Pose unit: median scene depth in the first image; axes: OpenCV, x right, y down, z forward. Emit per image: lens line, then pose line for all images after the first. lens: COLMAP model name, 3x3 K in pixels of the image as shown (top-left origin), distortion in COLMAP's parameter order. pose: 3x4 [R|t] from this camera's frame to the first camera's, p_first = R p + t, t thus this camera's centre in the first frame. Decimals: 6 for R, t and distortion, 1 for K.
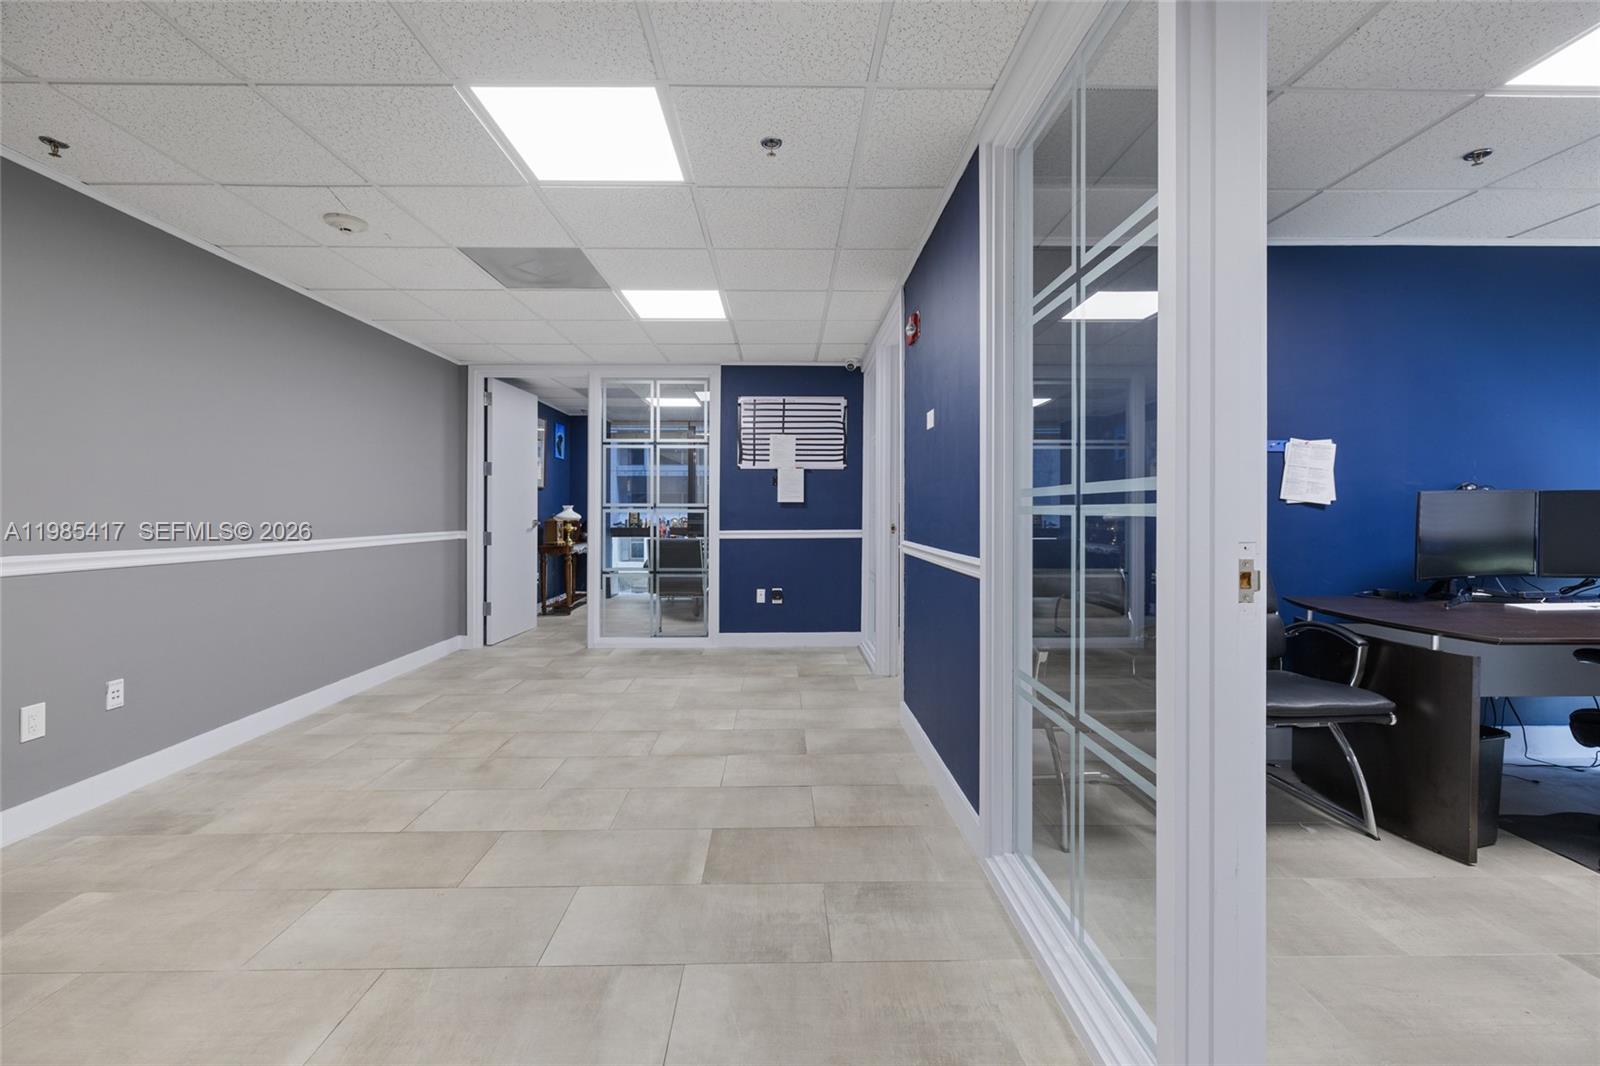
lens RADIAL K [[678.4, 0, 803.2], [0, 678.4, 521.7], [0, 0, 1]] dist [-0.001785, -0.000575]
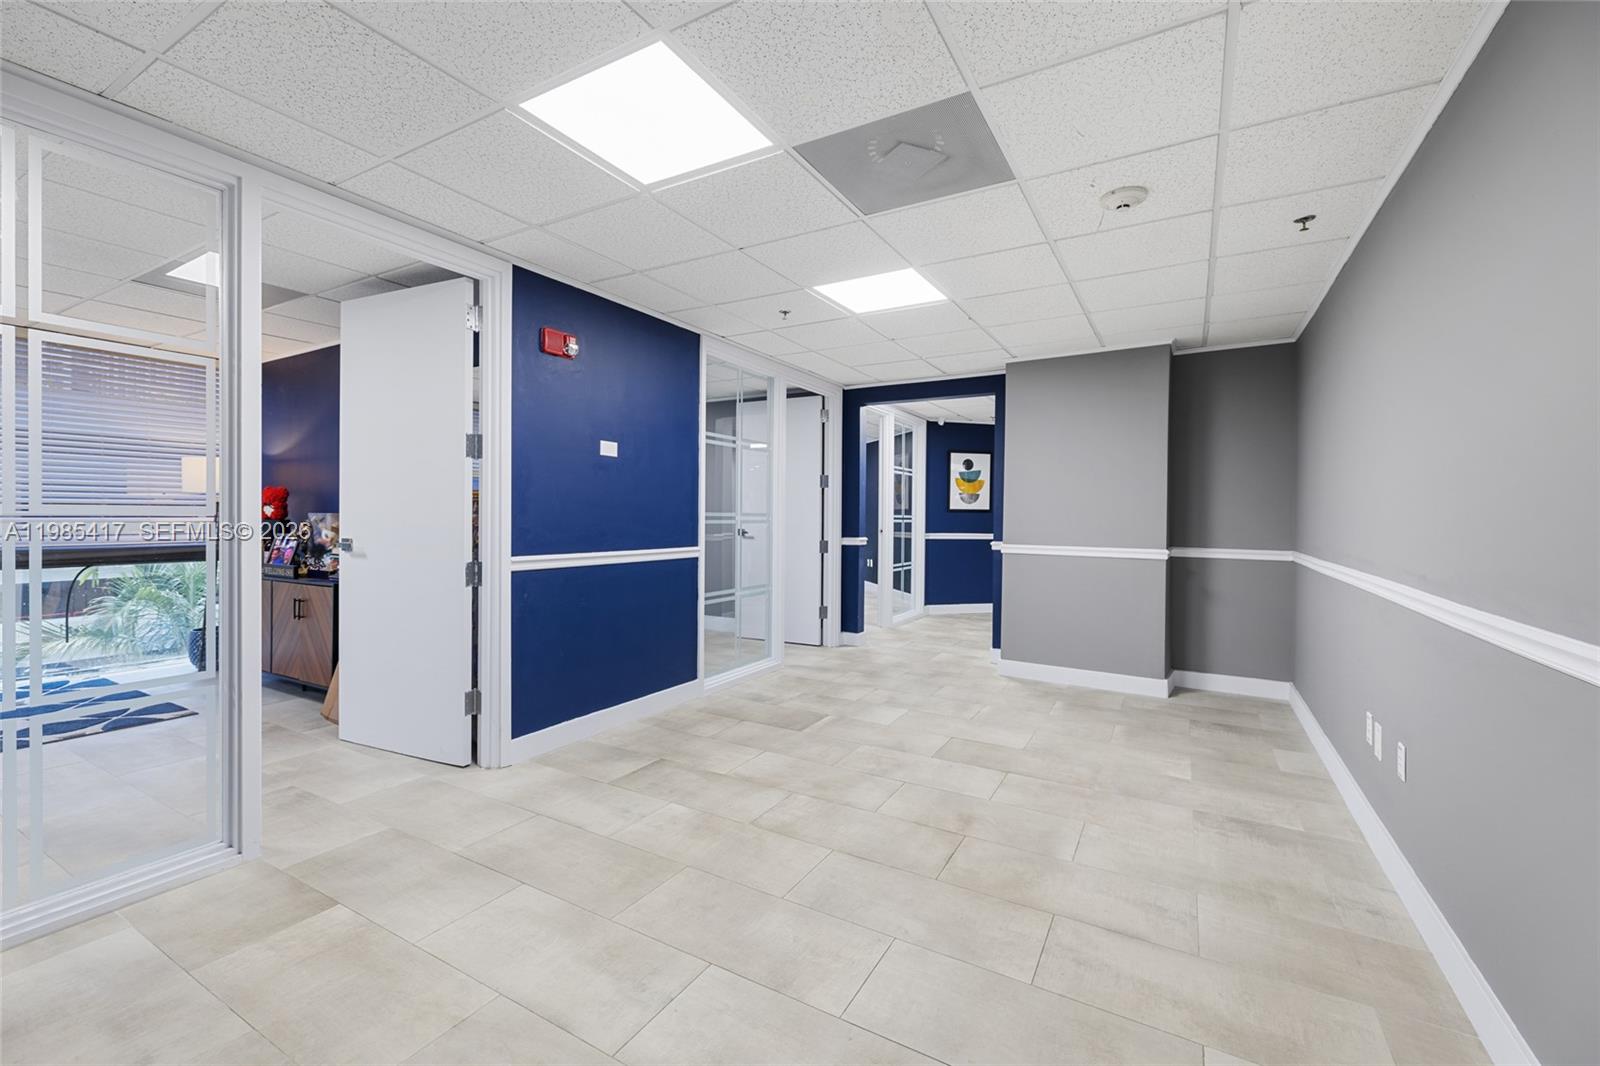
lens RADIAL K [[678.4, 0, 796.3], [0, 678.4, 527.5], [0, 0, 1]] dist [-0.001785, -0.000575]
pose [[-0.854819, -0.017480, 0.518632, -0.828964], [-0.002031, 0.999538, 0.030342, -0.047350], [-0.518923, 0.024883, -0.854459, 2.096216]]
